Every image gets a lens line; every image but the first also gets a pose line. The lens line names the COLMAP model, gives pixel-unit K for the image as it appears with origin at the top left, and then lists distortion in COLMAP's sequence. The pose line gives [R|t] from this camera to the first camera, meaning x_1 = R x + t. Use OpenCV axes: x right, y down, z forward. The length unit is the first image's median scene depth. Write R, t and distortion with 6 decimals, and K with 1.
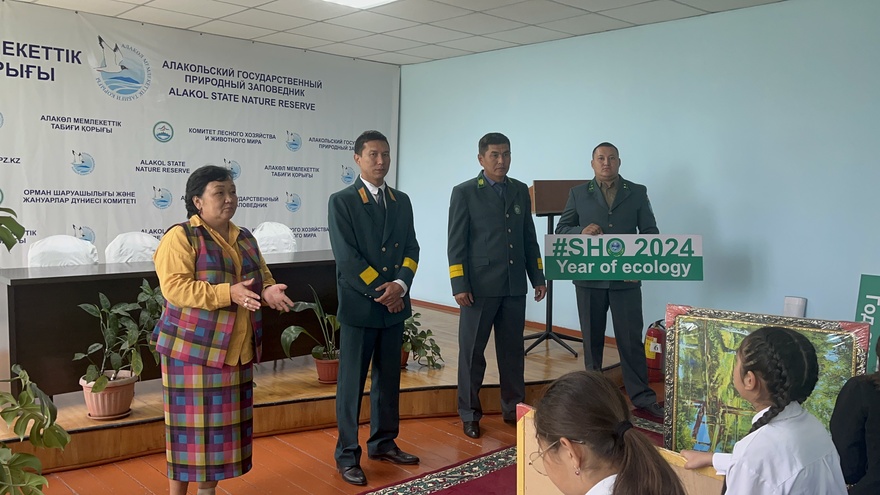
lens RADIAL K [[797.2, 0, 440.0], [0, 797.2, 247.5], [0, 0, 1]] dist [-0.056151, 0.001318]
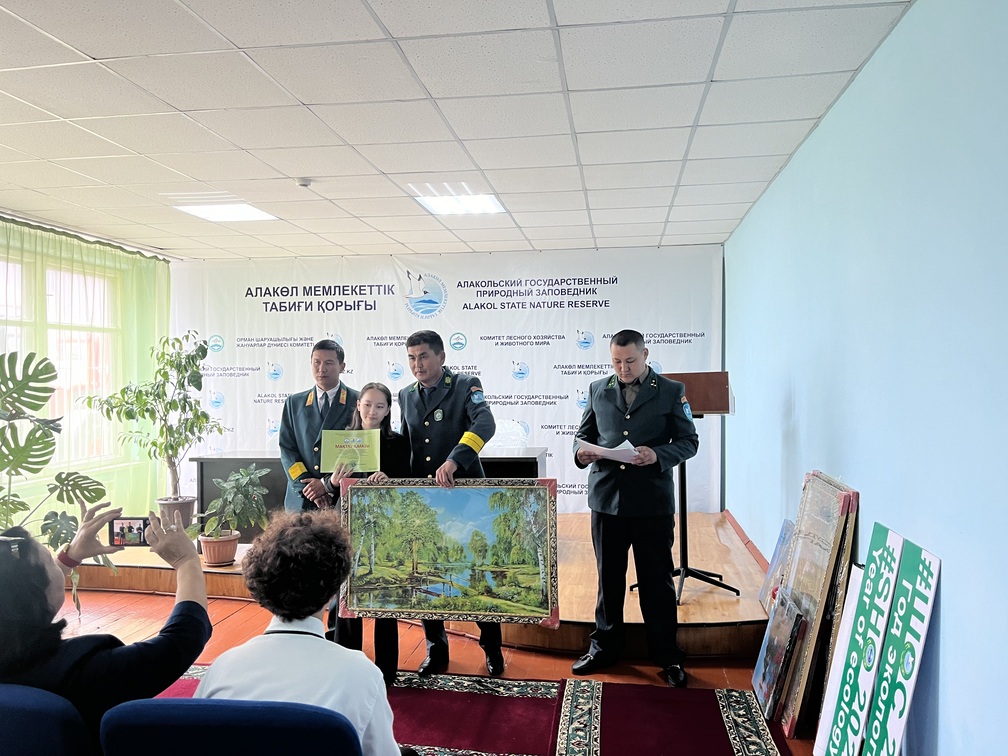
lens RADIAL K [[751.0, 0, 504.0], [0, 751.0, 378.0], [0, 0, 1]] dist [0.003680, -0.002851]
pose [[0.595730, -0.032320, -0.802534, 0.576797], [-0.032780, 0.997379, -0.064499, -0.021466], [0.802516, 0.064731, 0.593109, 0.386438]]
